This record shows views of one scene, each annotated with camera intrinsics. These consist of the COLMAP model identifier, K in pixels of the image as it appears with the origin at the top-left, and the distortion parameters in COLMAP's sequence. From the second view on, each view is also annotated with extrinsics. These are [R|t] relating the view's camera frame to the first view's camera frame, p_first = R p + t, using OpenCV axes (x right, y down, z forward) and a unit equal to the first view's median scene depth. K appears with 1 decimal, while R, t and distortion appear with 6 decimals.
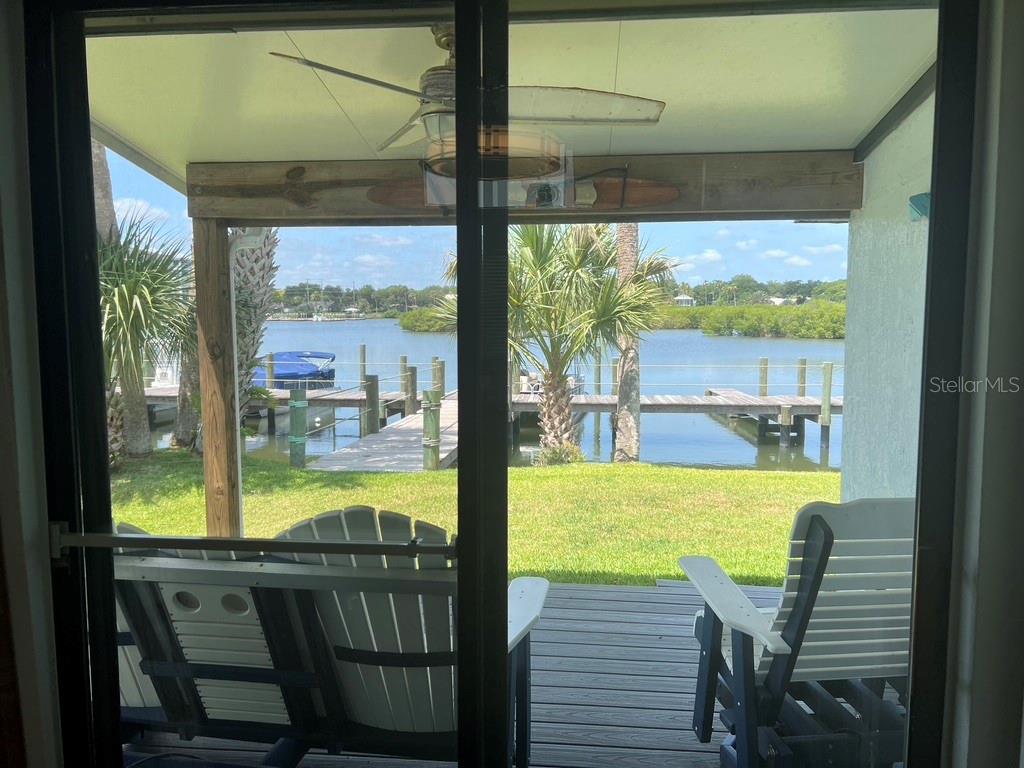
lens RADIAL K [[771.2, 0, 511.9], [0, 771.2, 374.5], [0, 0, 1]] dist [0.091765, -0.182132]
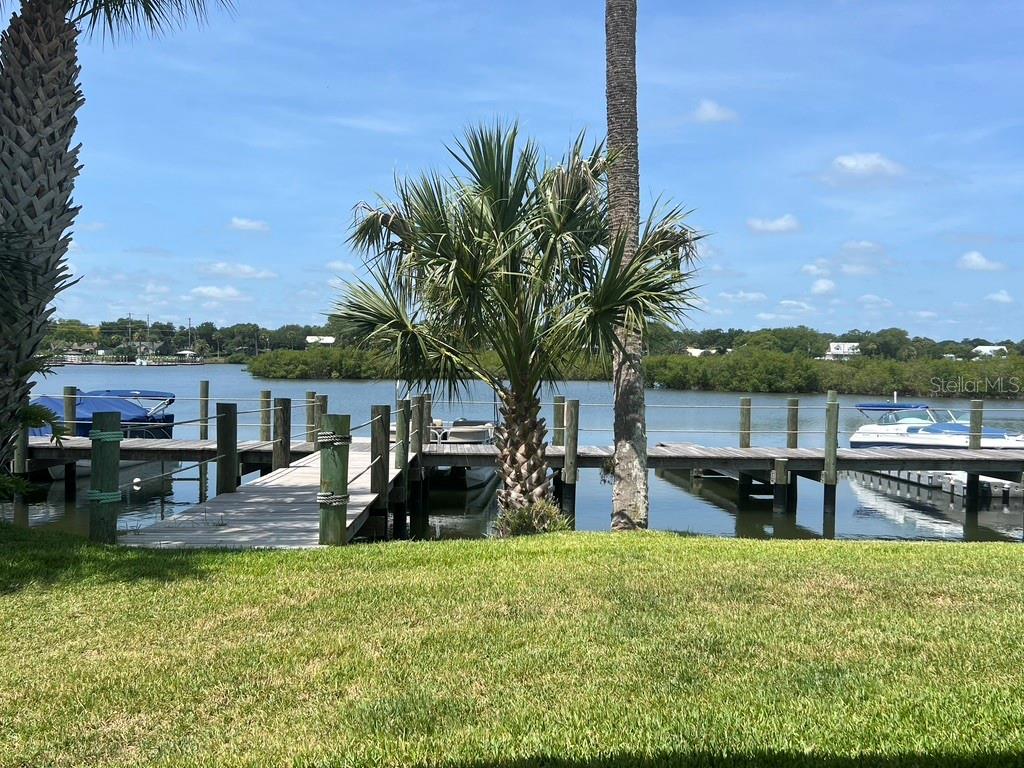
lens RADIAL K [[922.9, 0, 508.8], [0, 922.9, 390.8], [0, 0, 1]] dist [0.033587, -0.021143]
pose [[0.991198, 0.011542, 0.131883, -0.056204], [-0.005095, 0.998780, -0.049123, 0.032699], [-0.132289, 0.048018, 0.990047, 0.222872]]
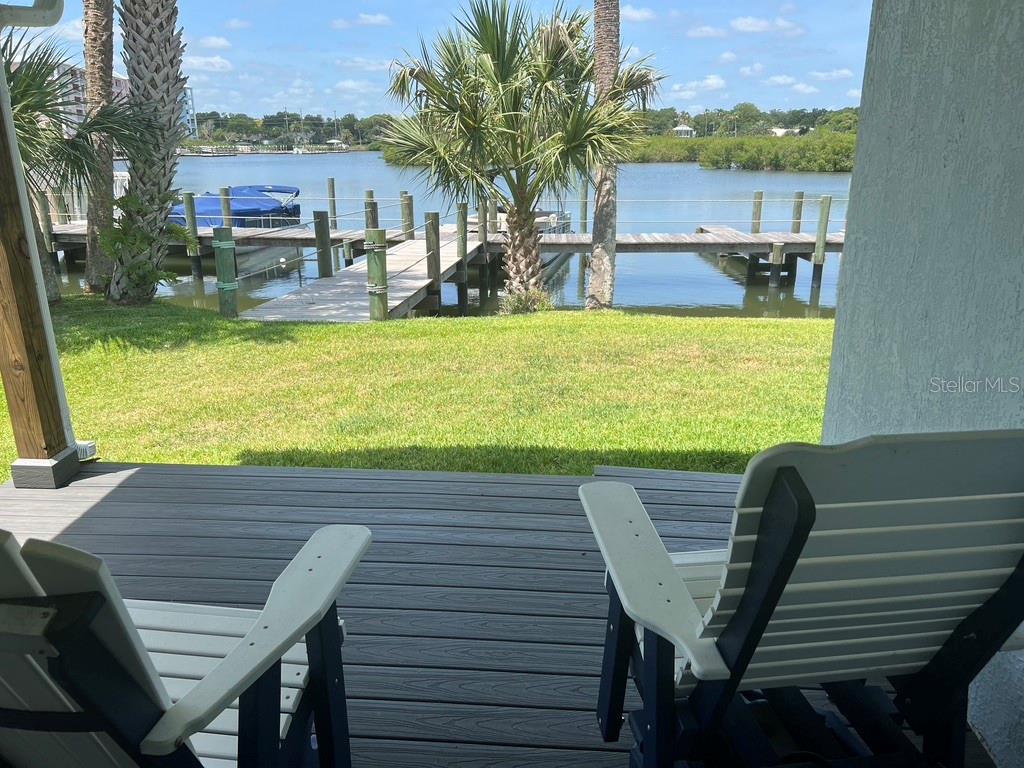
lens RADIAL K [[770.9, 0, 519.2], [0, 770.9, 378.3], [0, 0, 1]] dist [0.062789, -0.075853]
pose [[0.999824, -0.006870, 0.017473, 0.036937], [0.003037, 0.977568, 0.210599, 0.001518], [-0.018528, -0.210509, 0.977416, 0.092328]]
